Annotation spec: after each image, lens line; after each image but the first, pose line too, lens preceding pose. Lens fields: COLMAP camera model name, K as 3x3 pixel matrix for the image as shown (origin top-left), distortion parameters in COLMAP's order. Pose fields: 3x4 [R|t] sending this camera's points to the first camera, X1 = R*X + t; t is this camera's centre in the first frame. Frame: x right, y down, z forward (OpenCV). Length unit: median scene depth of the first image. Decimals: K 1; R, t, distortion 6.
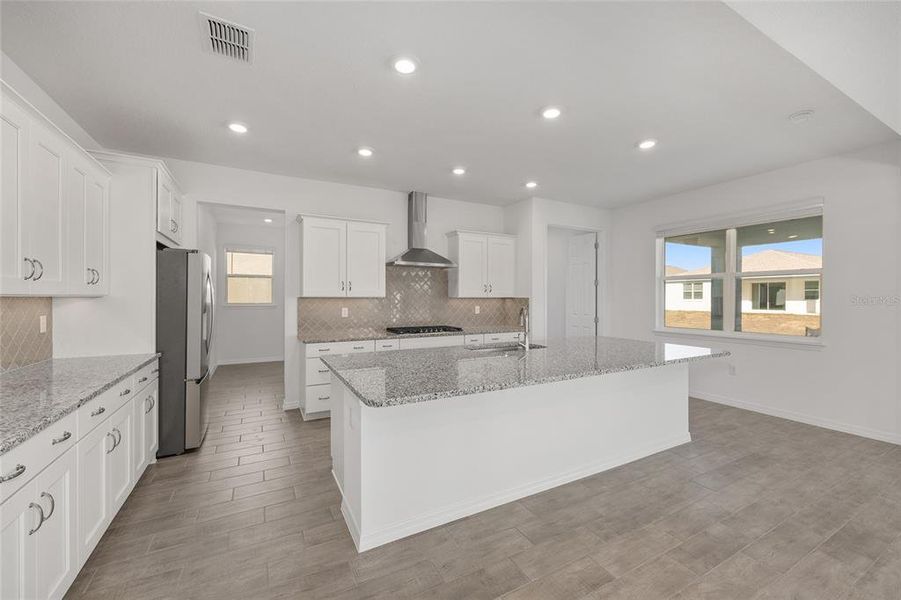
lens RADIAL K [[360.3, 0, 451.5], [0, 360.3, 298.0], [0, 0, 1]] dist [0.000375, -0.000042]
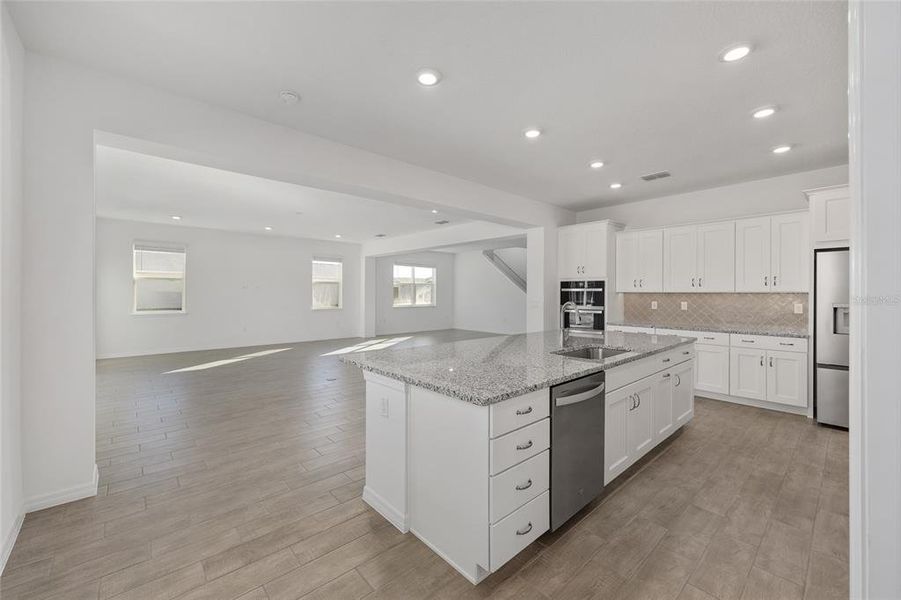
lens RADIAL K [[365.5, 0, 456.1], [0, 365.5, 293.5], [0, 0, 1]] dist [-0.000053, 0.000049]
pose [[-0.969204, -0.001666, -0.246254, 0.614119], [-0.002442, 0.999993, 0.002846, -0.001531], [0.246248, 0.003360, -0.969201, 1.608066]]
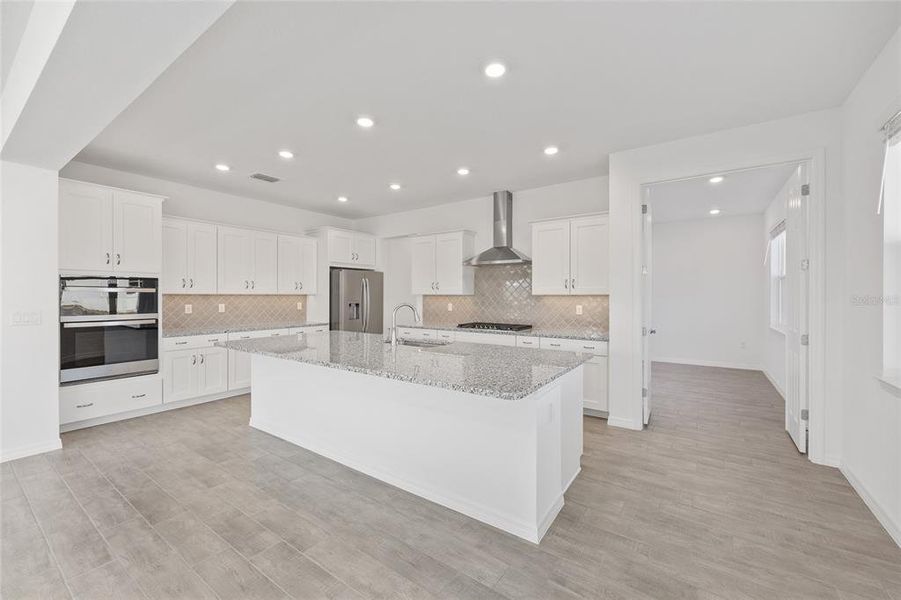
lens RADIAL K [[360.3, 0, 451.5], [0, 360.3, 298.0], [0, 0, 1]] dist [0.000375, -0.000042]
pose [[0.448898, 0.006202, -0.893561, 1.033595], [-0.000712, 0.999978, 0.006583, 0.001170], [0.893582, -0.002319, 0.448893, 0.576726]]
